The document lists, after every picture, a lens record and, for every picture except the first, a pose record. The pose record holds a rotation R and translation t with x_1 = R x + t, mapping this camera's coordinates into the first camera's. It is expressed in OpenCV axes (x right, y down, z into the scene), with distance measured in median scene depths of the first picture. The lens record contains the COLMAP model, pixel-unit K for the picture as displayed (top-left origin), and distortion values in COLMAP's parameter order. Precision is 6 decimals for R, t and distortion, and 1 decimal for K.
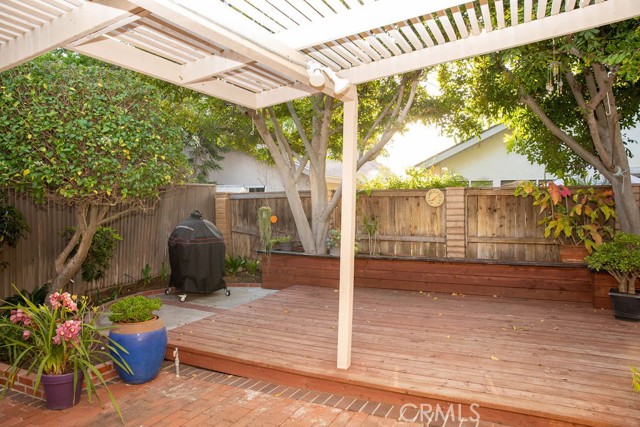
lens RADIAL K [[432.2, 0, 321.8], [0, 432.2, 216.8], [0, 0, 1]] dist [-0.108703, 0.085355]
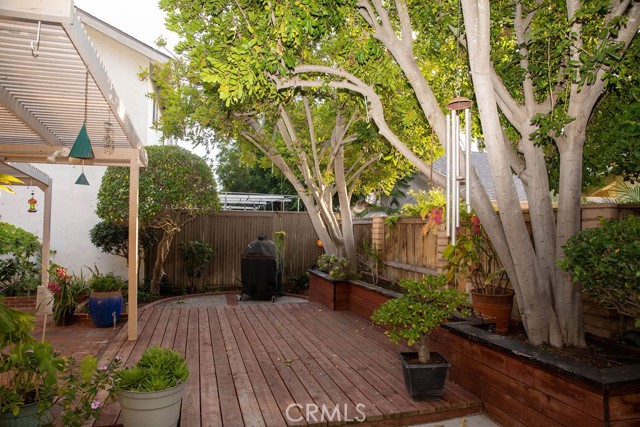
lens RADIAL K [[432.2, 0, 321.8], [0, 432.2, 216.8], [0, 0, 1]] dist [-0.108703, 0.085355]
pose [[0.666962, -0.005562, -0.745071, 1.493685], [-0.039721, 0.998285, -0.043009, -0.030936], [0.744032, 0.058280, 0.665597, 0.475378]]
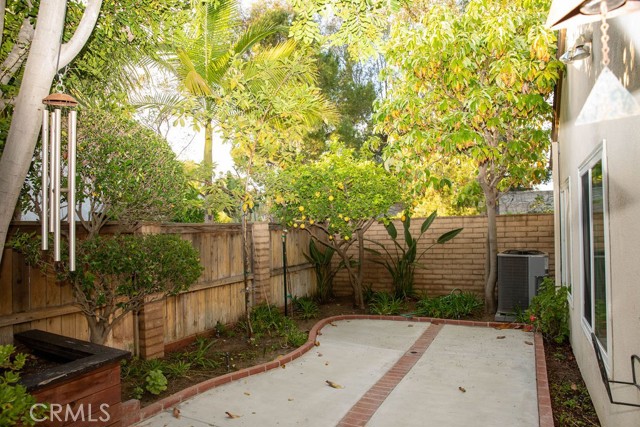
lens RADIAL K [[432.2, 0, 321.8], [0, 432.2, 216.8], [0, 0, 1]] dist [-0.108703, 0.085355]
pose [[0.002417, 0.029024, 0.999576, 0.408081], [0.050064, 0.998322, -0.029108, -0.067485], [-0.998743, 0.050113, 0.000960, 0.792556]]
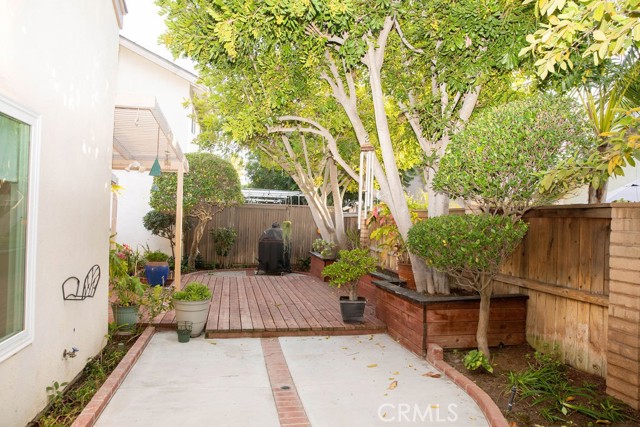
lens RADIAL K [[432.2, 0, 321.8], [0, 432.2, 216.8], [0, 0, 1]] dist [-0.108703, 0.085355]
pose [[0.609000, 0.021619, -0.792875, 2.095847], [-0.064234, 0.997689, -0.022134, -0.022727], [0.790565, 0.064409, 0.608982, 0.234086]]
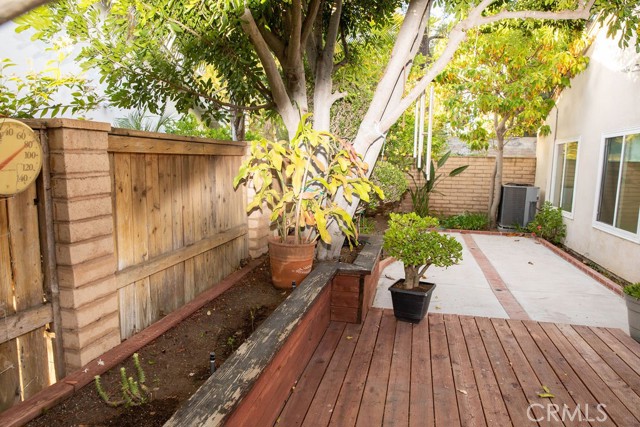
lens RADIAL K [[432.2, 0, 321.8], [0, 432.2, 216.8], [0, 0, 1]] dist [-0.108703, 0.085355]
pose [[-0.229254, -0.124208, 0.965409, -0.008625], [0.009931, 0.991475, 0.129920, -0.078059], [-0.973316, 0.039372, -0.226066, 1.735622]]
